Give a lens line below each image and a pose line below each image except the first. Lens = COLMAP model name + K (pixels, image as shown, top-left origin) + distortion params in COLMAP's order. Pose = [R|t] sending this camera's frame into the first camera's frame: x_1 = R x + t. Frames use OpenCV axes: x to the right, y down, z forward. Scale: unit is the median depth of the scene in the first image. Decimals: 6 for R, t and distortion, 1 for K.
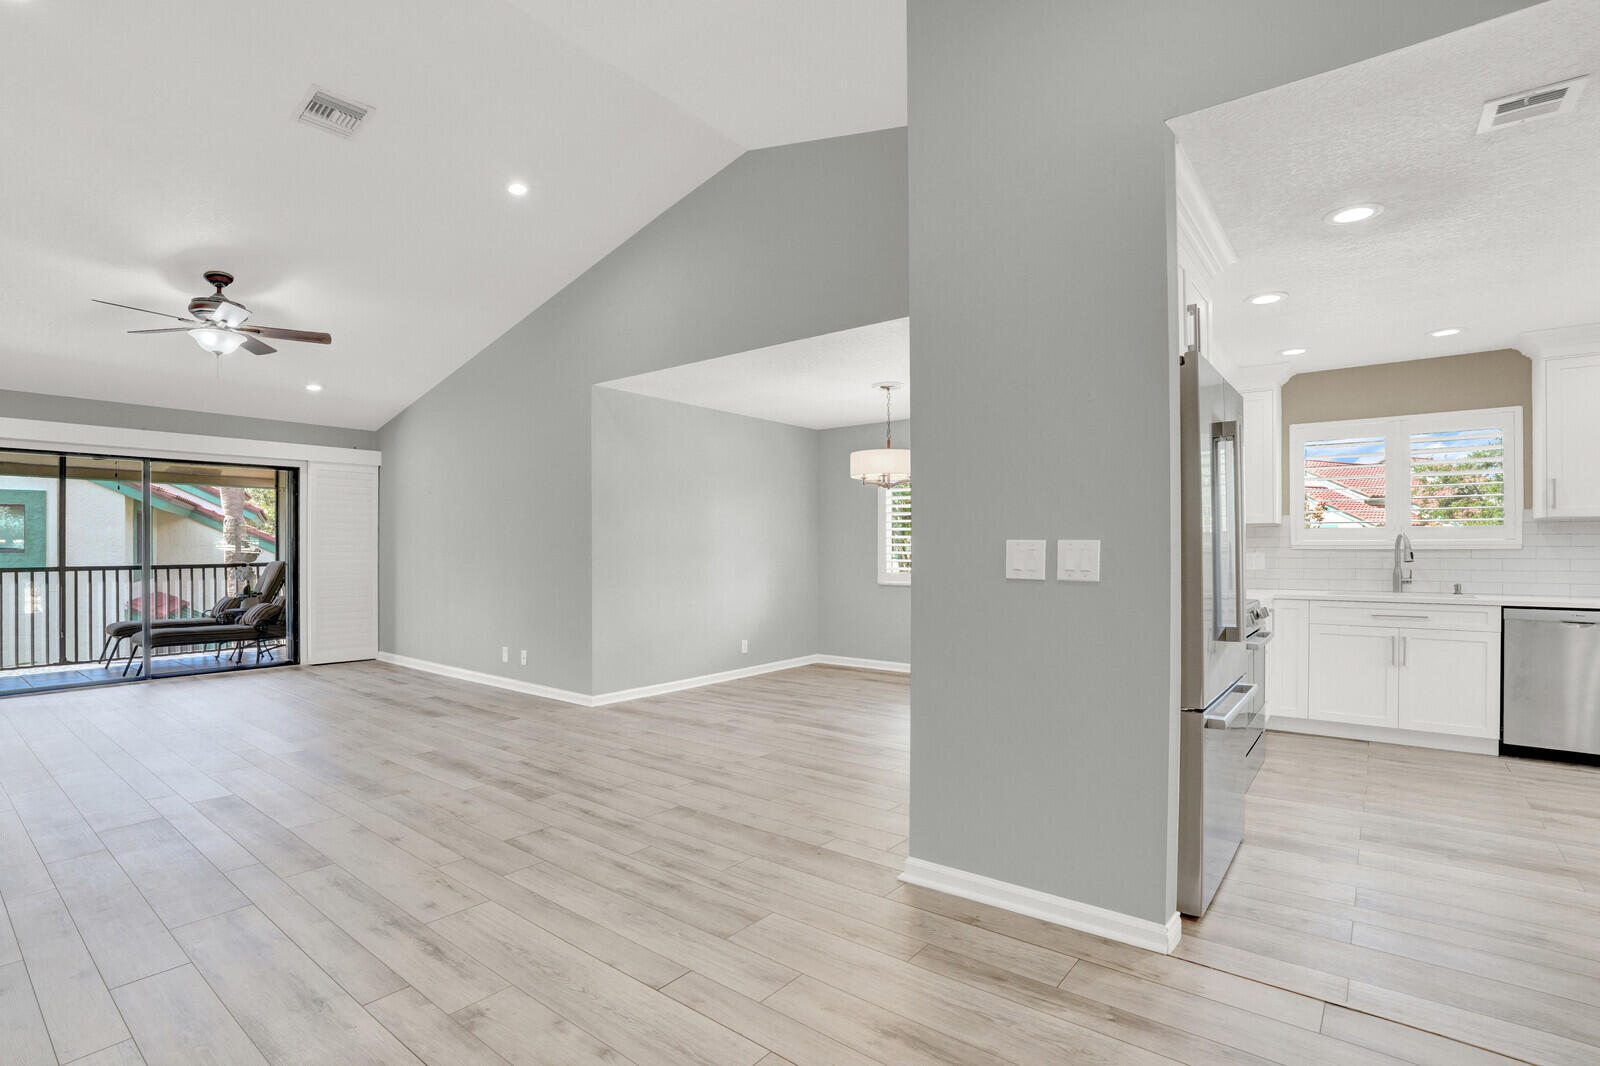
lens RADIAL K [[745.8, 0, 824.4], [0, 745.8, 544.7], [0, 0, 1]] dist [-0.017586, 0.000101]
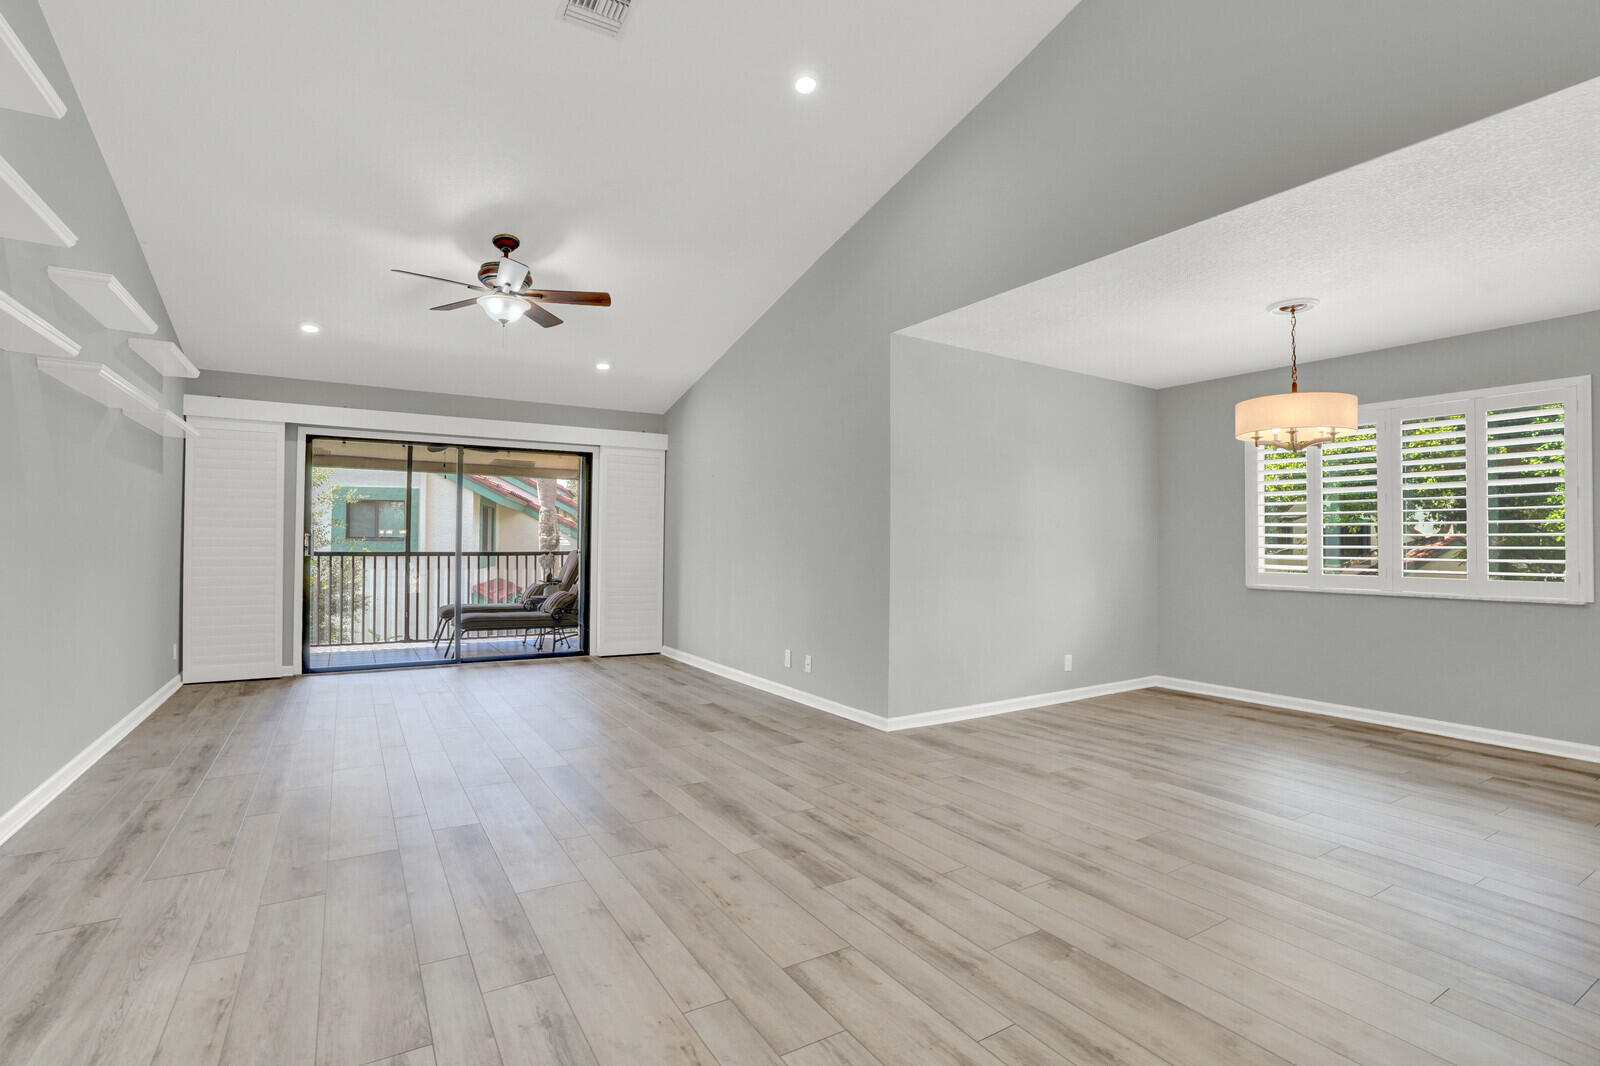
lens RADIAL K [[745.8, 0, 824.4], [0, 745.8, 544.7], [0, 0, 1]] dist [-0.017586, 0.000101]
pose [[0.937111, 0.007452, -0.348951, -0.102630], [-0.007156, 0.999972, 0.002138, 0.016243], [0.348957, 0.000494, 0.937139, 0.236706]]
